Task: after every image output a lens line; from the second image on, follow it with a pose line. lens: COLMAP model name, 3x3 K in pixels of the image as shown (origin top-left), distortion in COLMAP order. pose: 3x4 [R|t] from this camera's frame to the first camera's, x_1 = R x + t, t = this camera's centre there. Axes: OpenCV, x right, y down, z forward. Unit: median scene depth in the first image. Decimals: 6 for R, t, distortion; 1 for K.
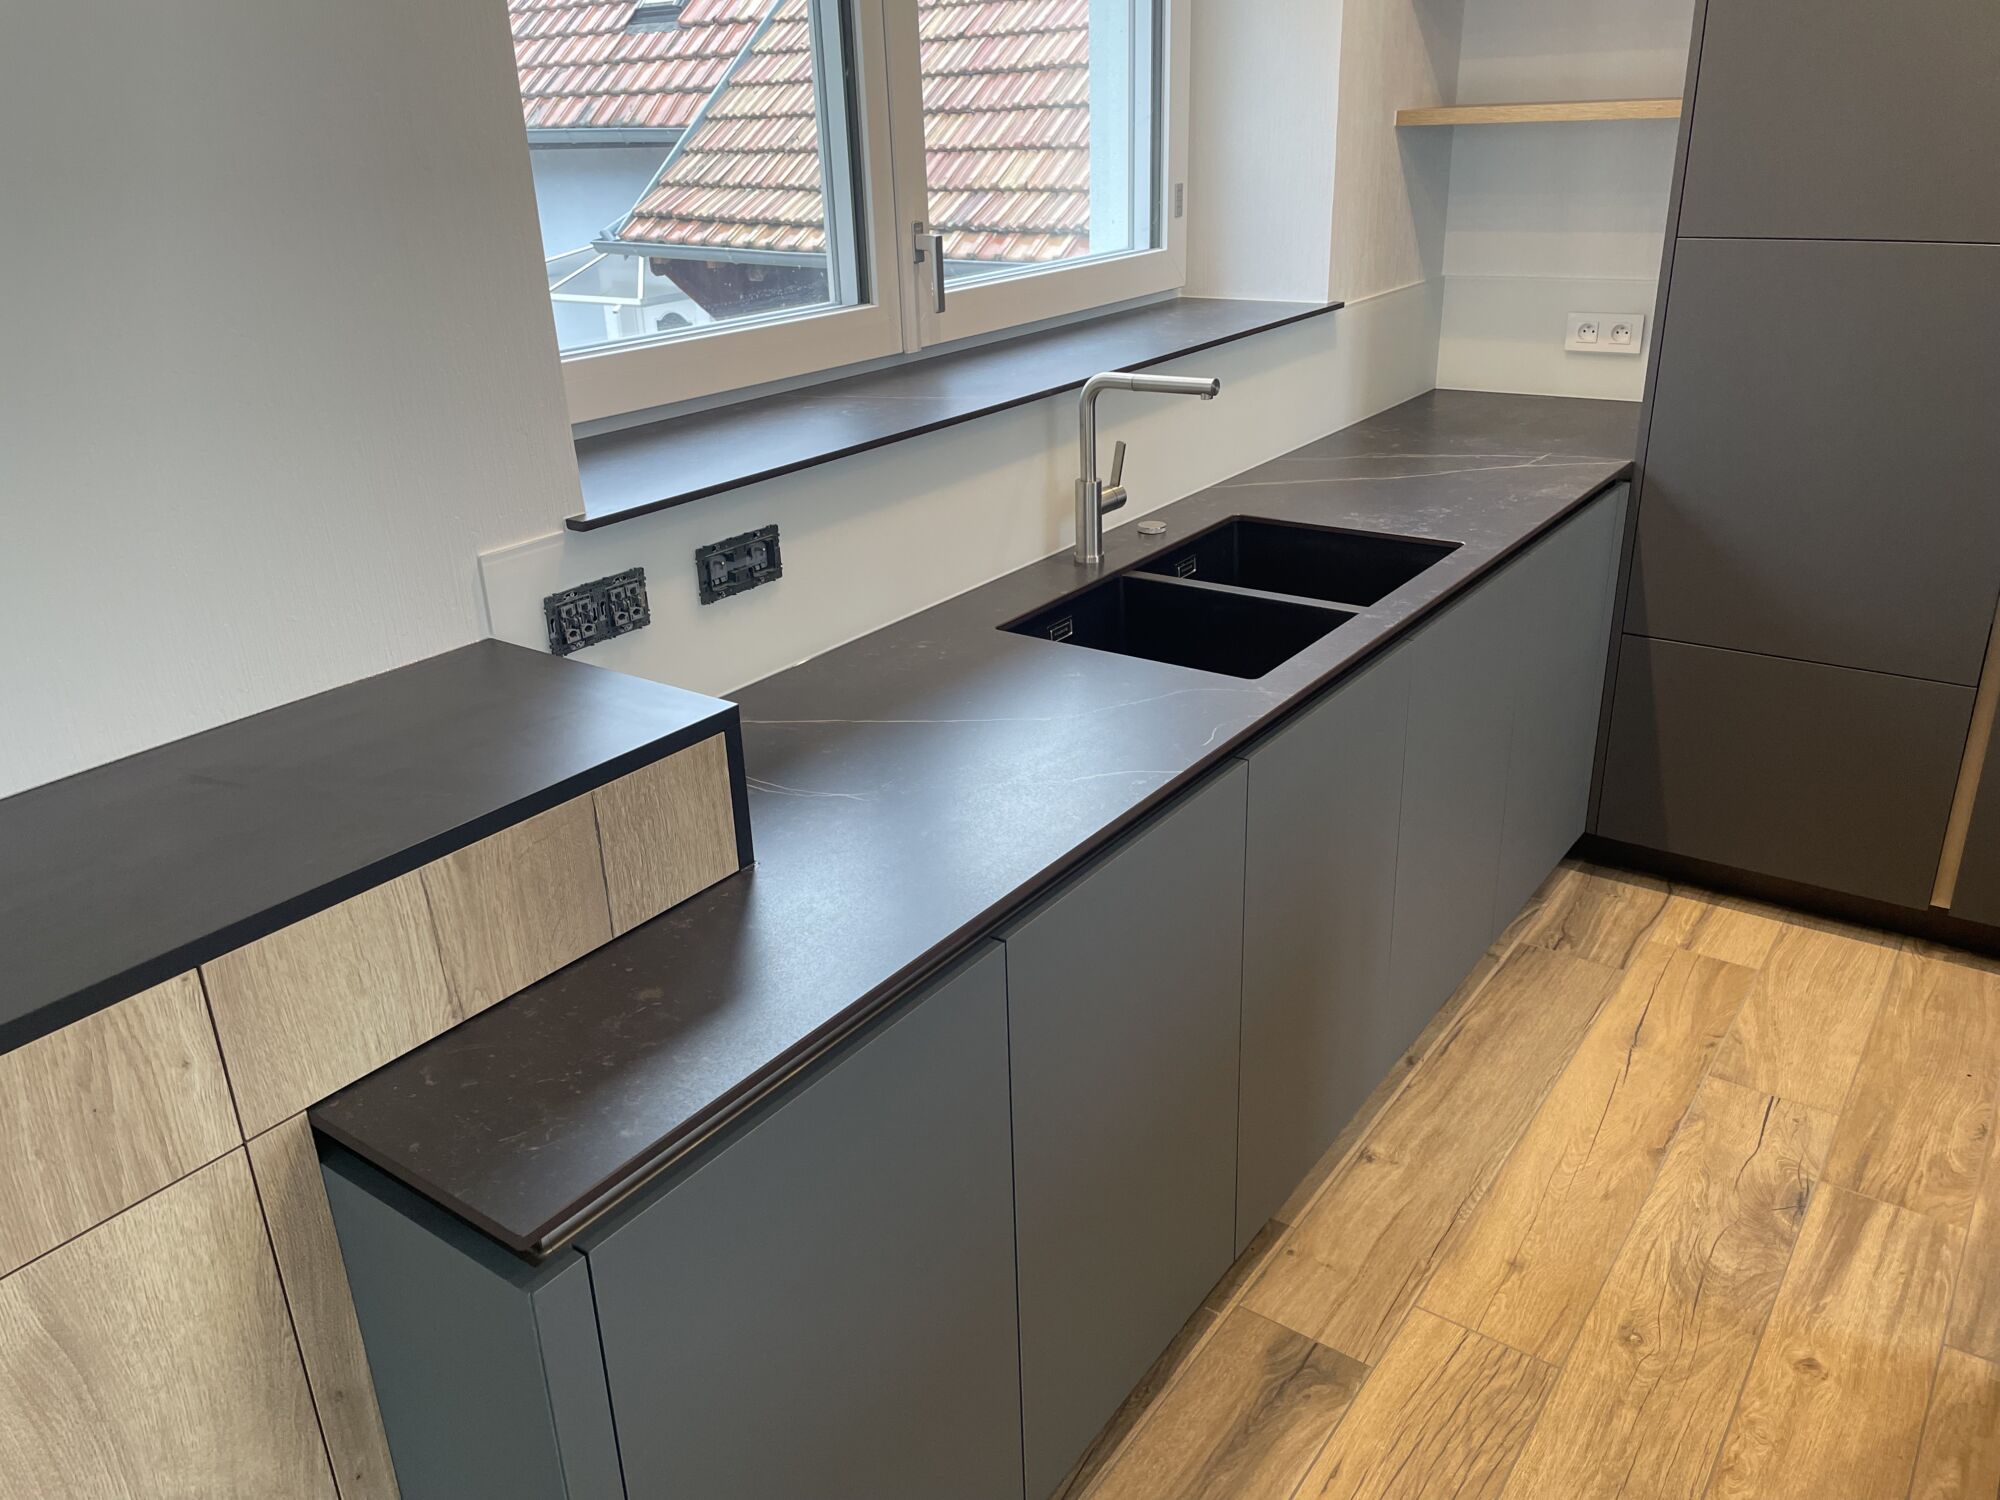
lens RADIAL K [[1505.0, 0, 983.4], [0, 1505.0, 735.9], [0, 0, 1]] dist [0.090155, -0.110840]
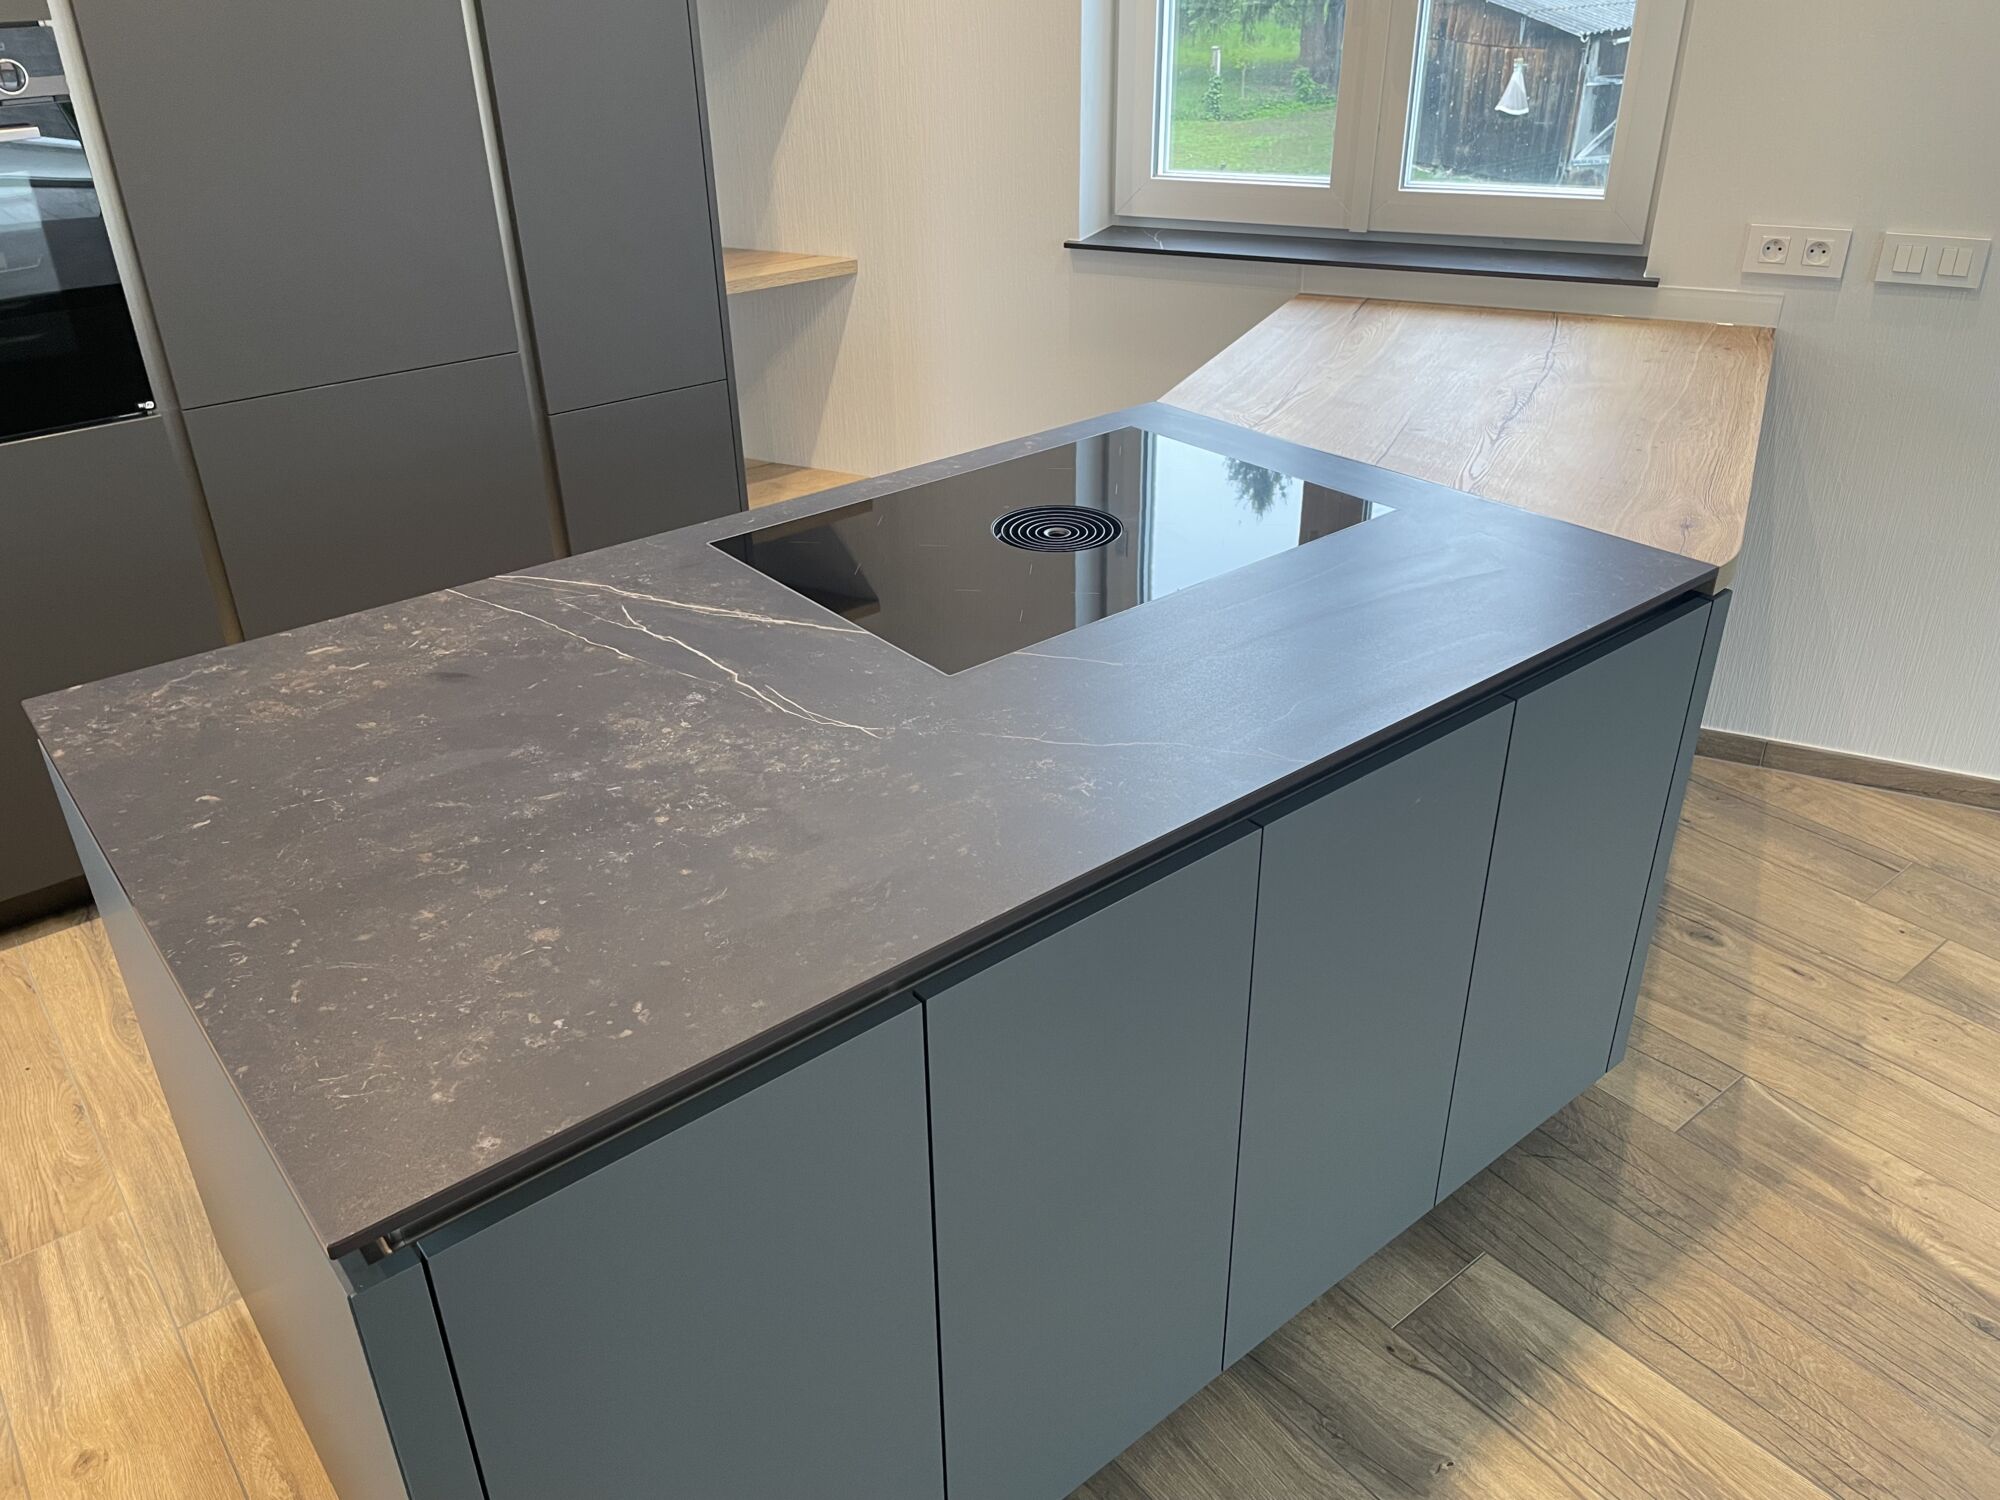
lens RADIAL K [[1505.0, 0, 993.3], [0, 1505.0, 732.7], [0, 0, 1]] dist [0.090155, -0.110840]
pose [[0.254097, -0.431482, 0.865597, 0.056878], [0.377701, 0.868175, 0.321892, -0.035911], [-0.890380, 0.245145, 0.383572, 0.050321]]
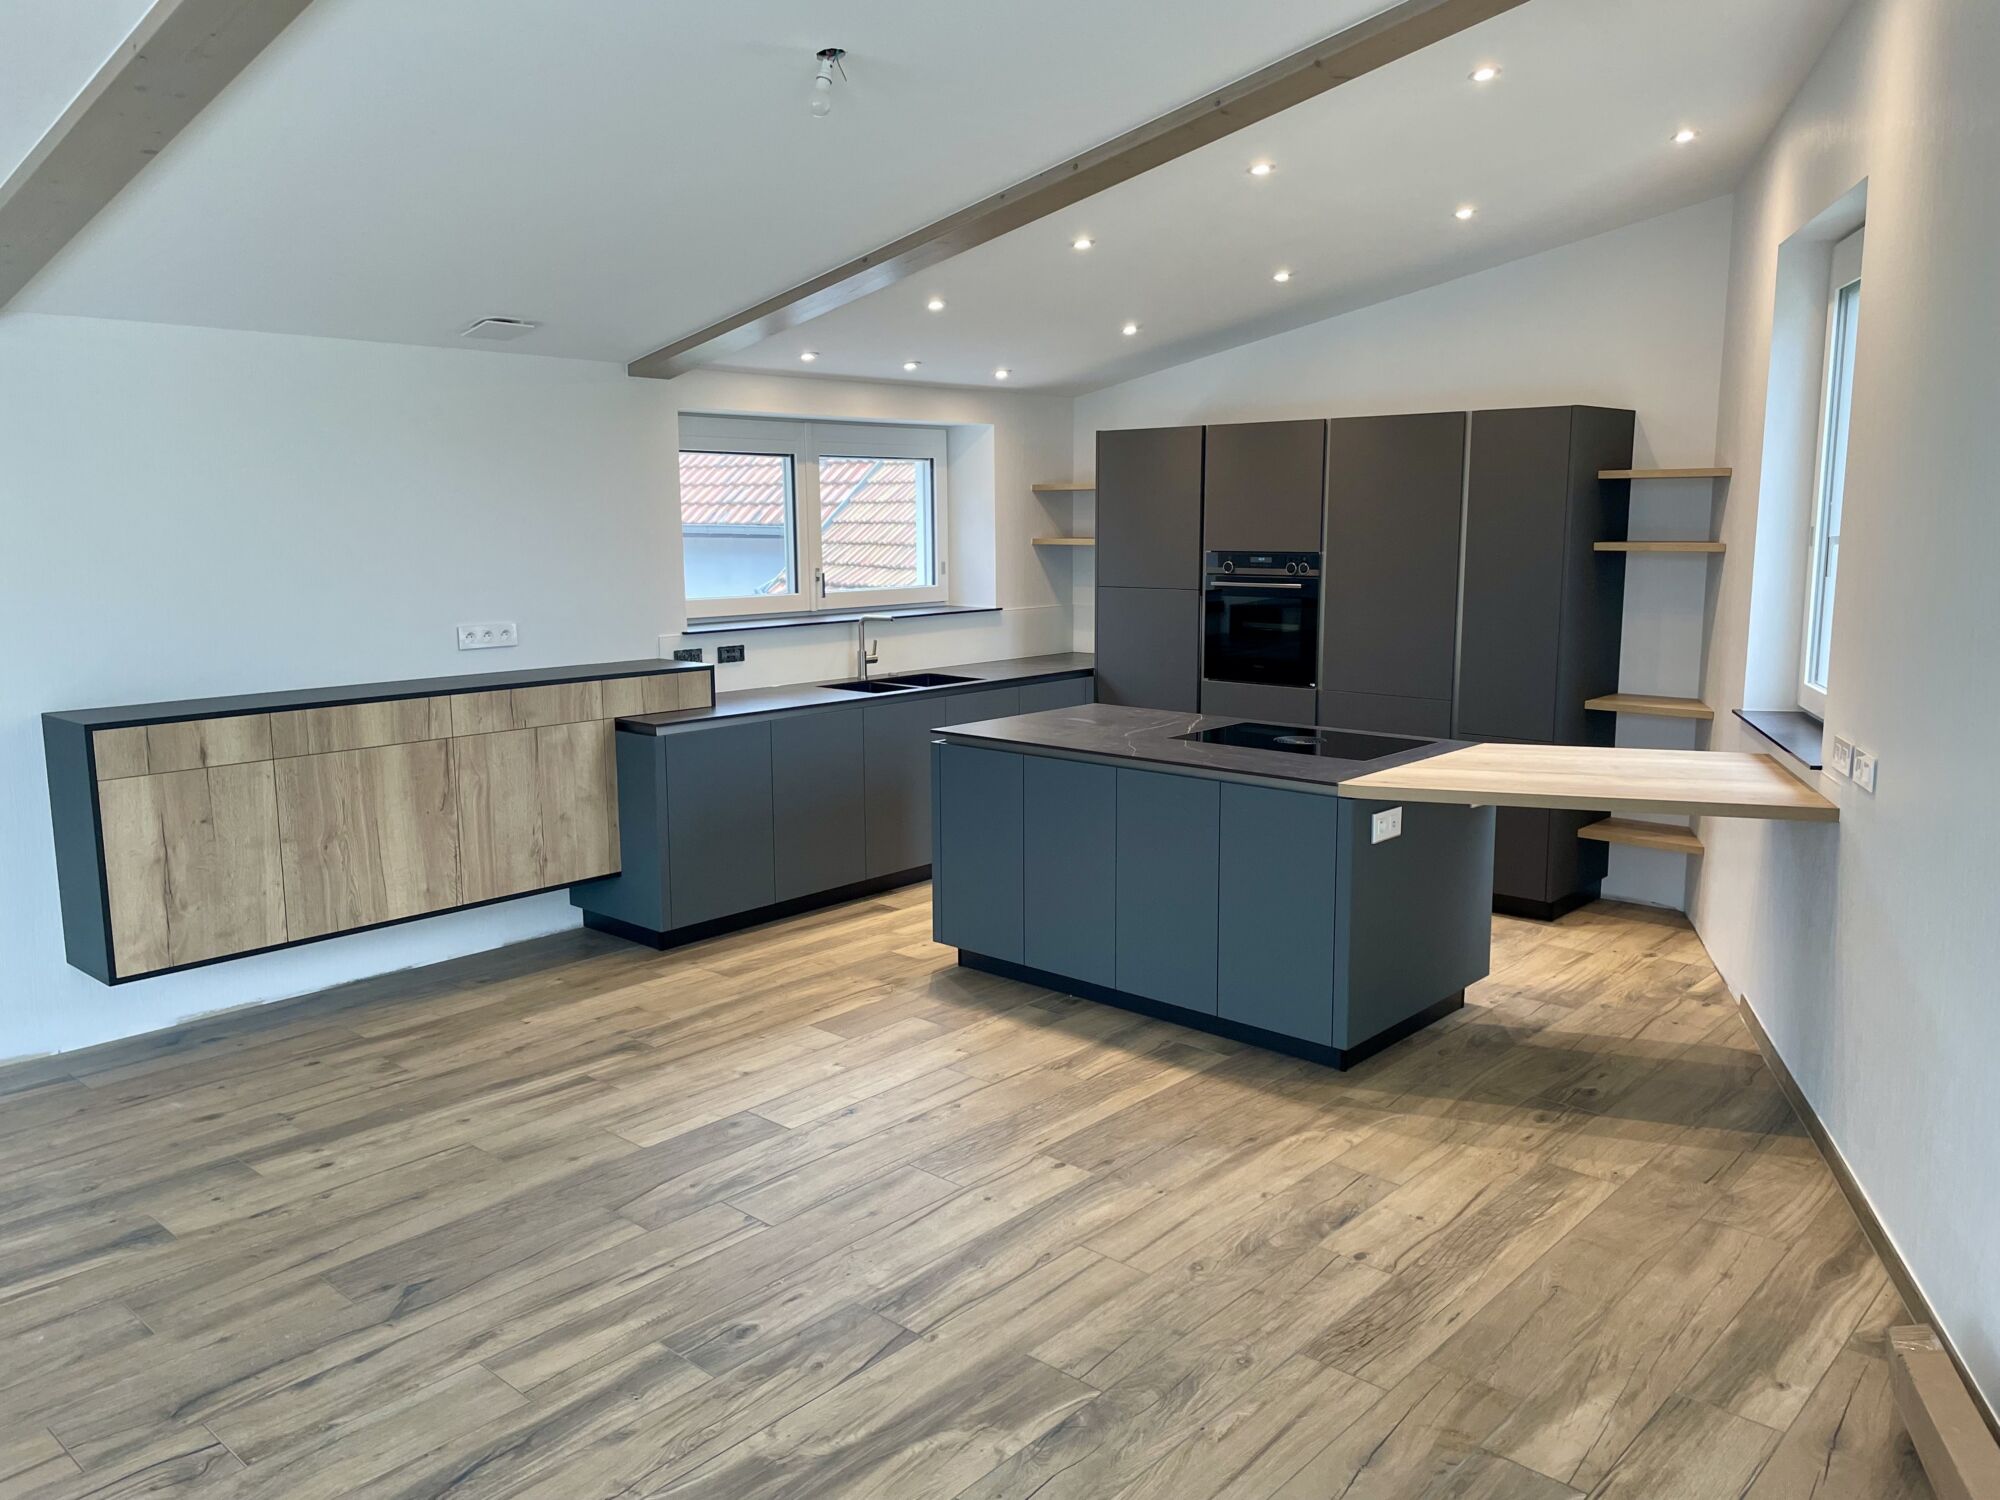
lens RADIAL K [[1505.0, 0, 1004.8], [0, 1505.0, 740.3], [0, 0, 1]] dist [0.090155, -0.110840]
pose [[0.994828, 0.046730, -0.090184, 0.523315], [-0.066802, 0.969853, -0.234358, 0.564906], [0.076514, 0.239170, 0.967958, -1.504776]]
